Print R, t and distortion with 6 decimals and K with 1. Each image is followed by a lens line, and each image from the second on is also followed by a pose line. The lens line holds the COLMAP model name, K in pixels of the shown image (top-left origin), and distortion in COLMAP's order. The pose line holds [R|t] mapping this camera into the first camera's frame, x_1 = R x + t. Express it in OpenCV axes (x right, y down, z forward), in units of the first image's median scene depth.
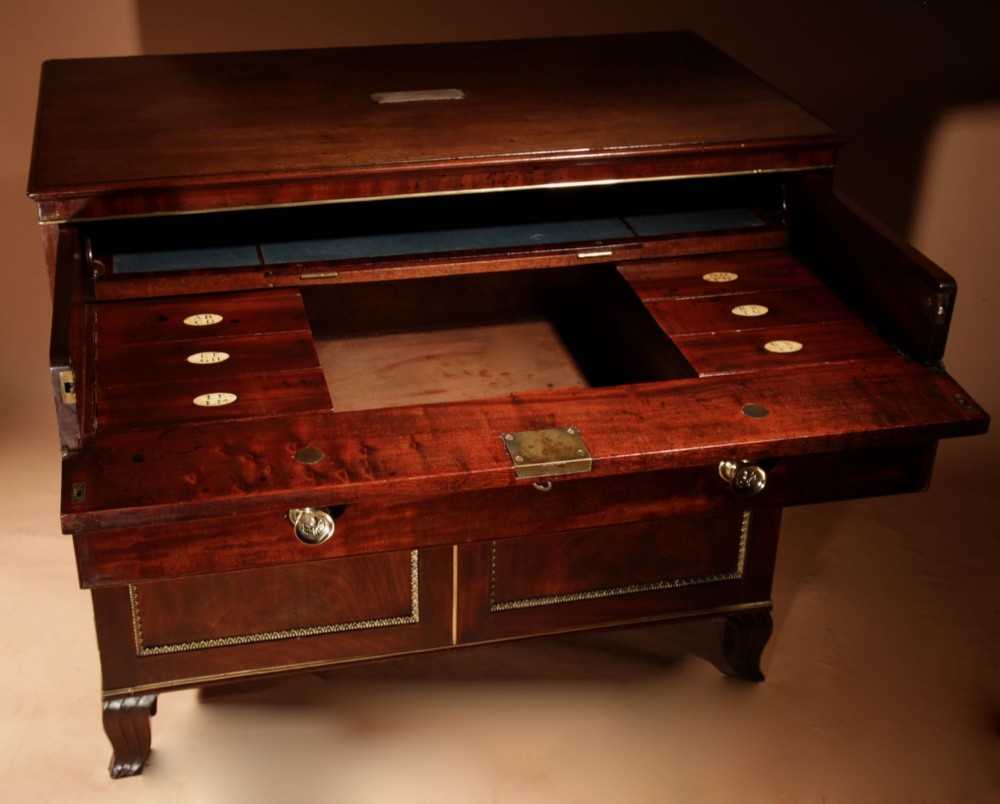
lens RADIAL K [[1420.8, 0, 458.3], [0, 1420.8, 421.0], [0, 0, 1]] dist [0.069045, 0.000000]
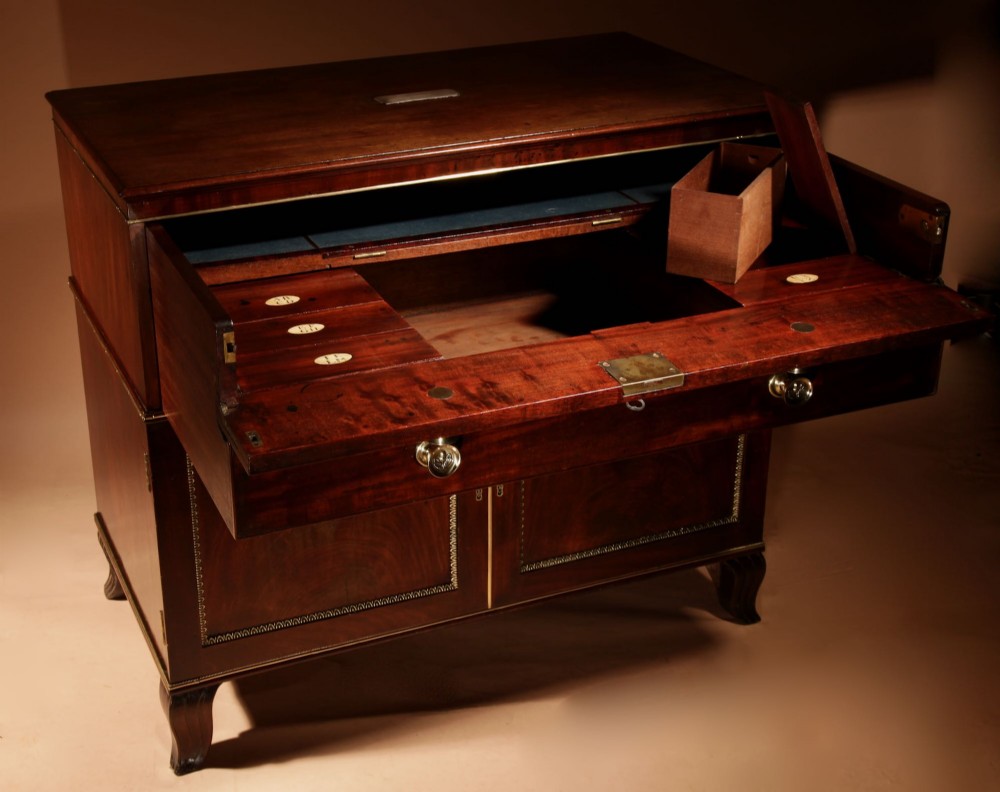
lens RADIAL K [[1529.8, 0, 416.4], [0, 1529.8, 387.2], [0, 0, 1]] dist [0.065971, 0.000000]
pose [[0.986054, -0.091125, 0.139262, -0.240859], [0.102076, 0.992049, -0.073617, 0.087934], [-0.131446, 0.086806, 0.987515, -0.151530]]
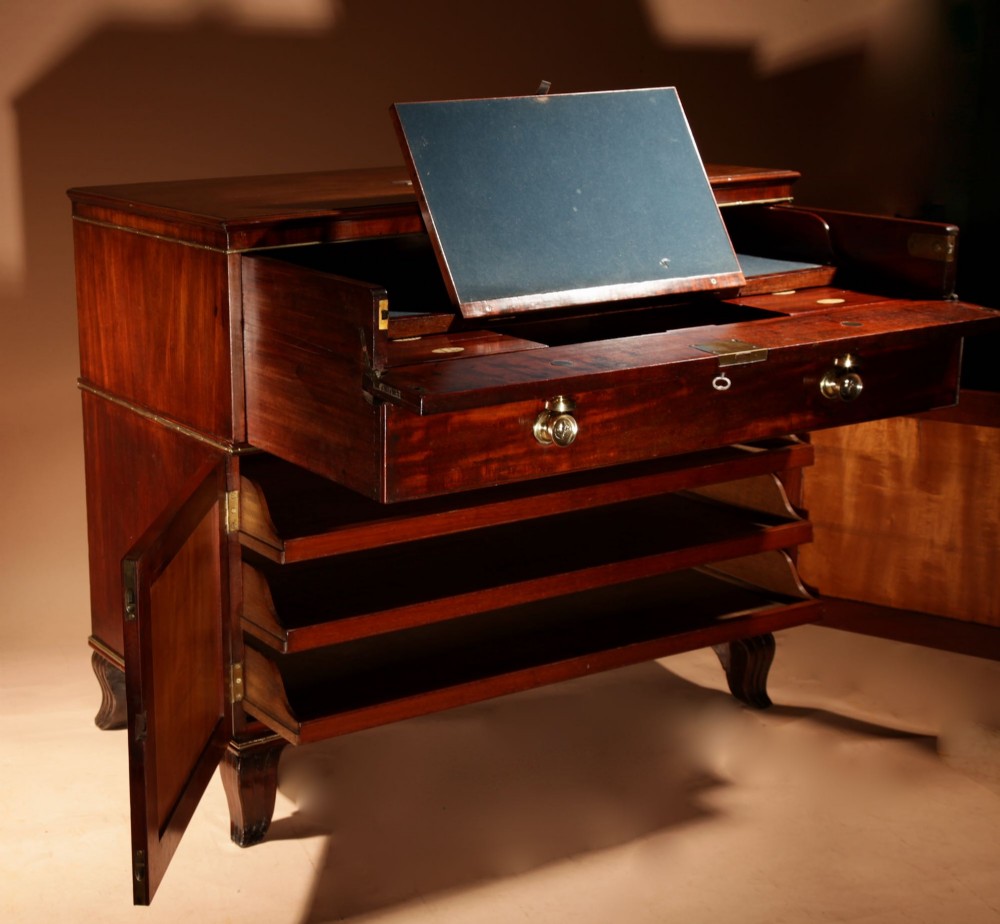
lens RADIAL K [[1832.1, 0, 327.8], [0, 1832.1, 475.3], [0, 0, 1]] dist [0.124224, 0.000000]
pose [[0.953576, -0.100721, 0.283811, -0.624386], [0.171142, 0.956685, -0.235507, 0.375565], [-0.247797, 0.273146, 0.929509, -0.322153]]
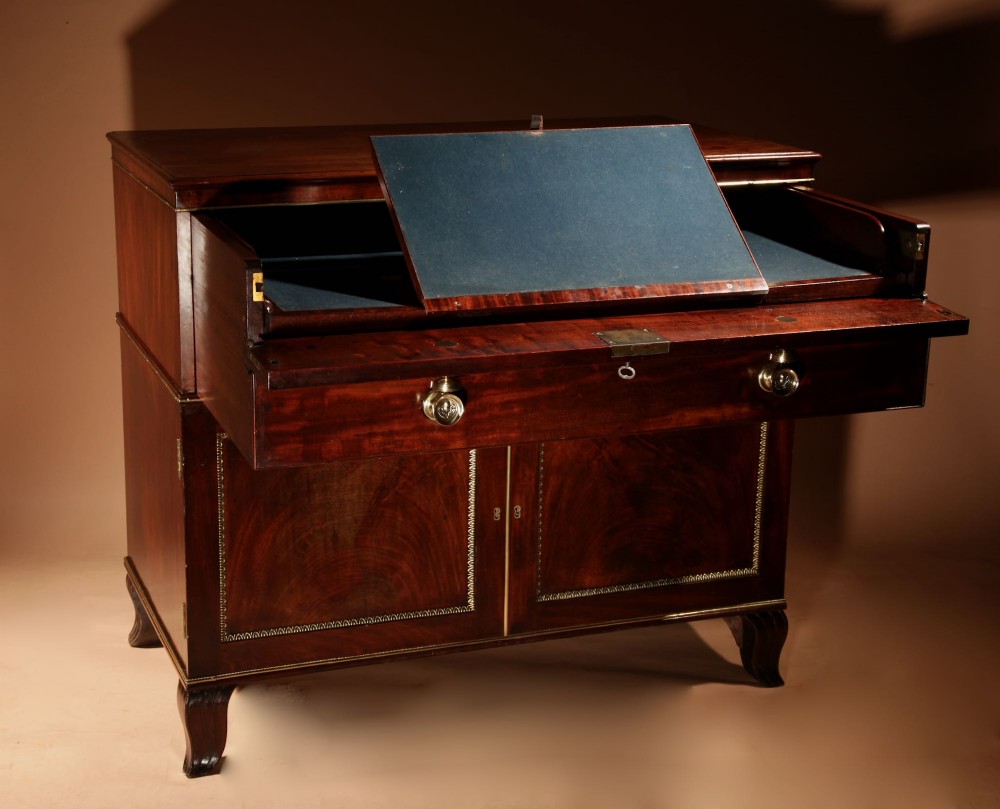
lens RADIAL K [[1780.7, 0, 464.6], [0, 1780.7, 416.9], [0, 0, 1]] dist [0.133941, 0.000000]
pose [[0.991721, -0.034204, 0.123775, -0.234781], [0.062036, 0.971547, -0.228580, 0.365597], [-0.112435, 0.234366, 0.965625, -0.400773]]
